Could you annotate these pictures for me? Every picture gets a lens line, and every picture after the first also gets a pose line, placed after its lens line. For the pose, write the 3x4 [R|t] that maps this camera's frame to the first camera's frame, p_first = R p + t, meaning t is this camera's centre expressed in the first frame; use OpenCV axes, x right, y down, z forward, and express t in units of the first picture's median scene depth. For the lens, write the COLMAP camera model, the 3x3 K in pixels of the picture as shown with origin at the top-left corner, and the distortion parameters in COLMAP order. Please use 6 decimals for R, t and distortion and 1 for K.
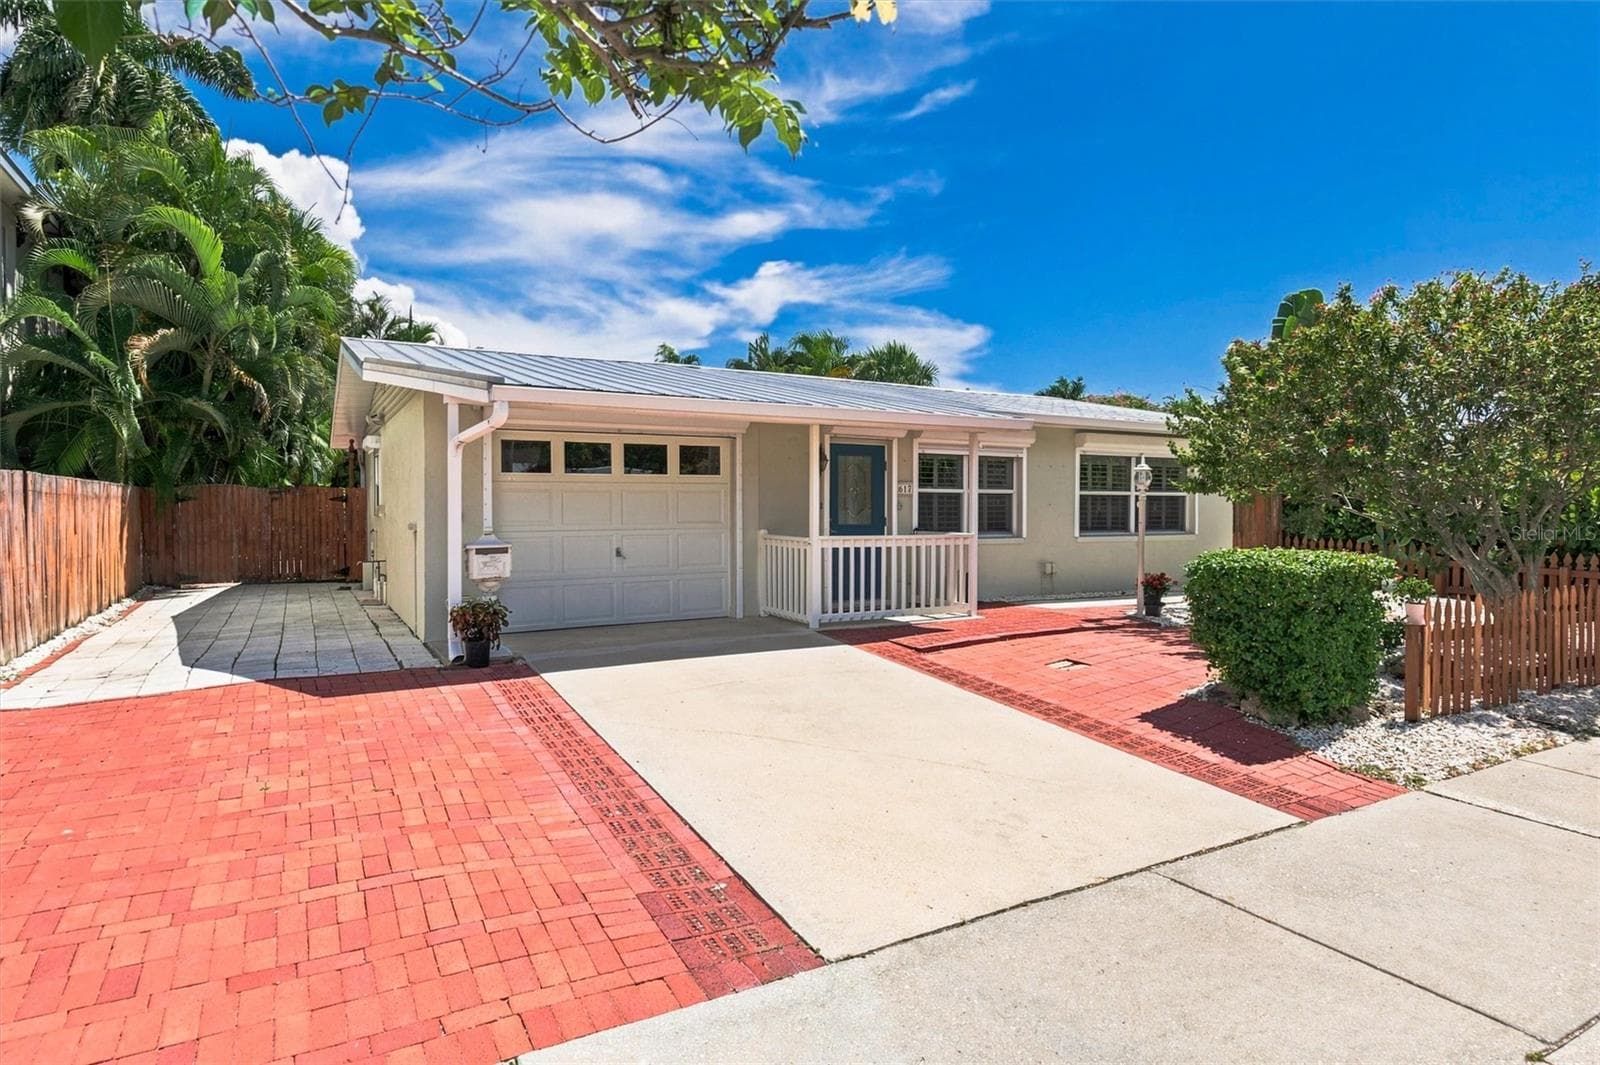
lens RADIAL K [[891.9, 0, 802.5], [0, 891.9, 526.1], [0, 0, 1]] dist [0.010552, -0.001355]
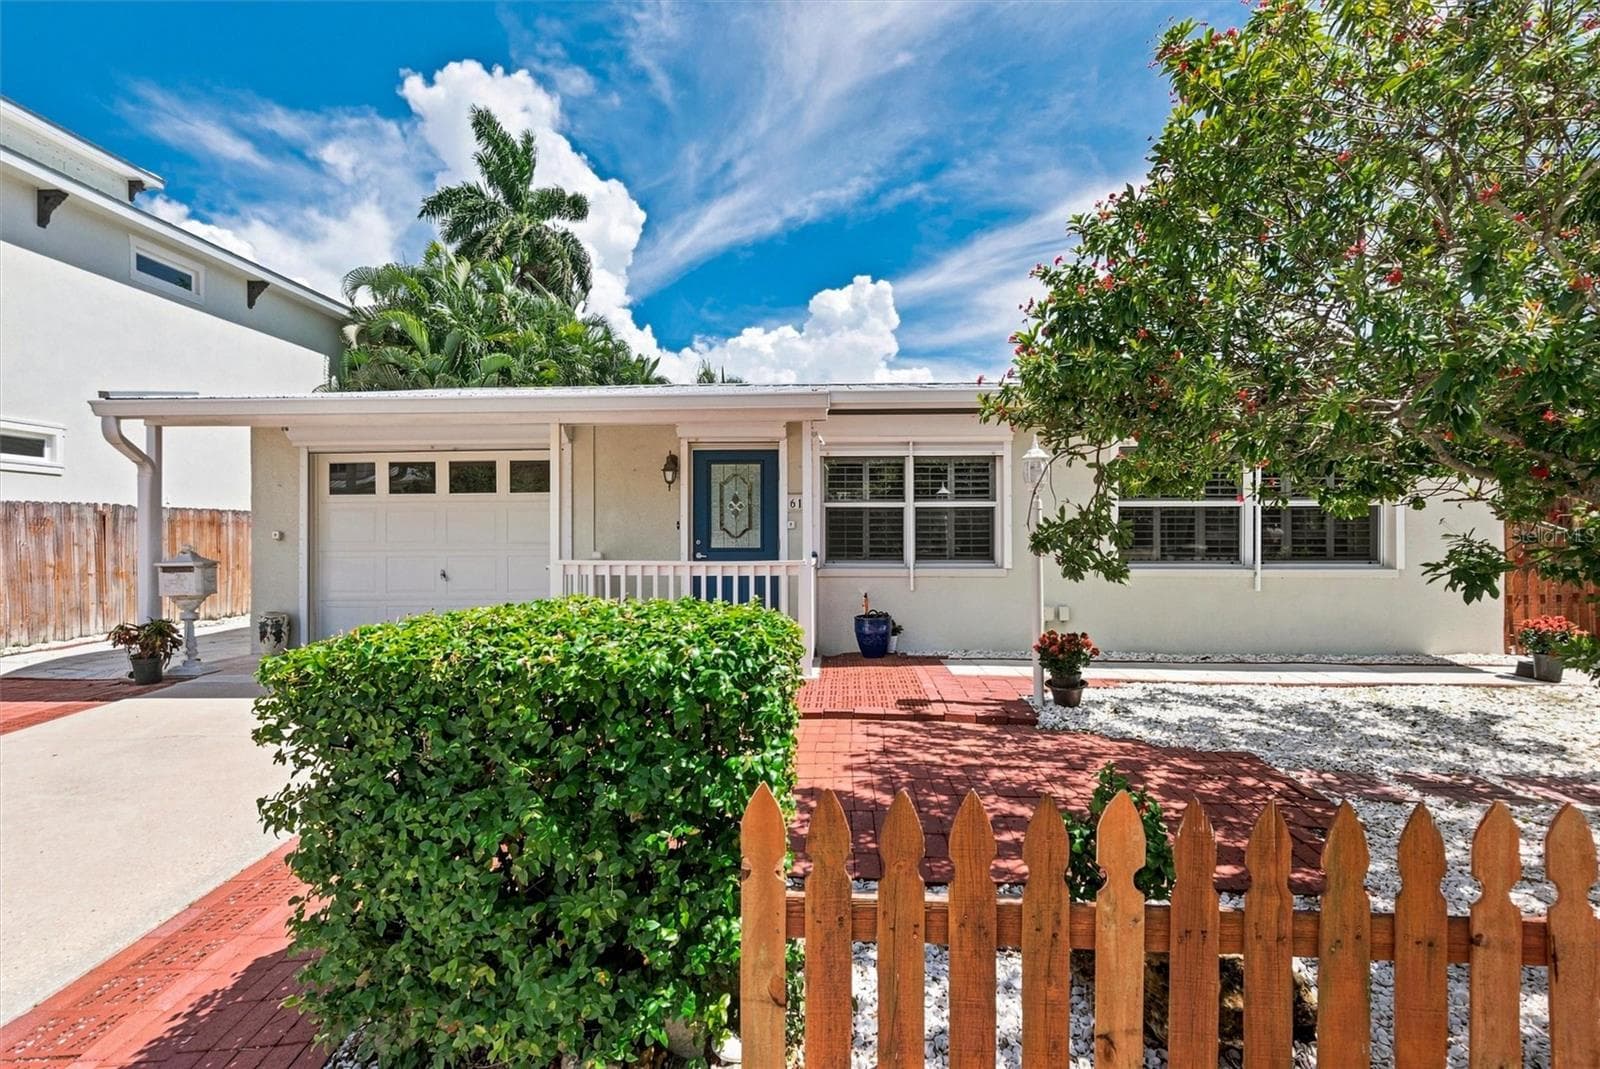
lens RADIAL K [[747.6, 0, 811.4], [0, 747.6, 530.9], [0, 0, 1]] dist [0.011412, 0.000495]
pose [[0.838205, -0.007534, -0.545303, 0.541954], [-0.009223, 0.999566, -0.027987, 0.001425], [0.545277, 0.028489, 0.837771, 0.512895]]
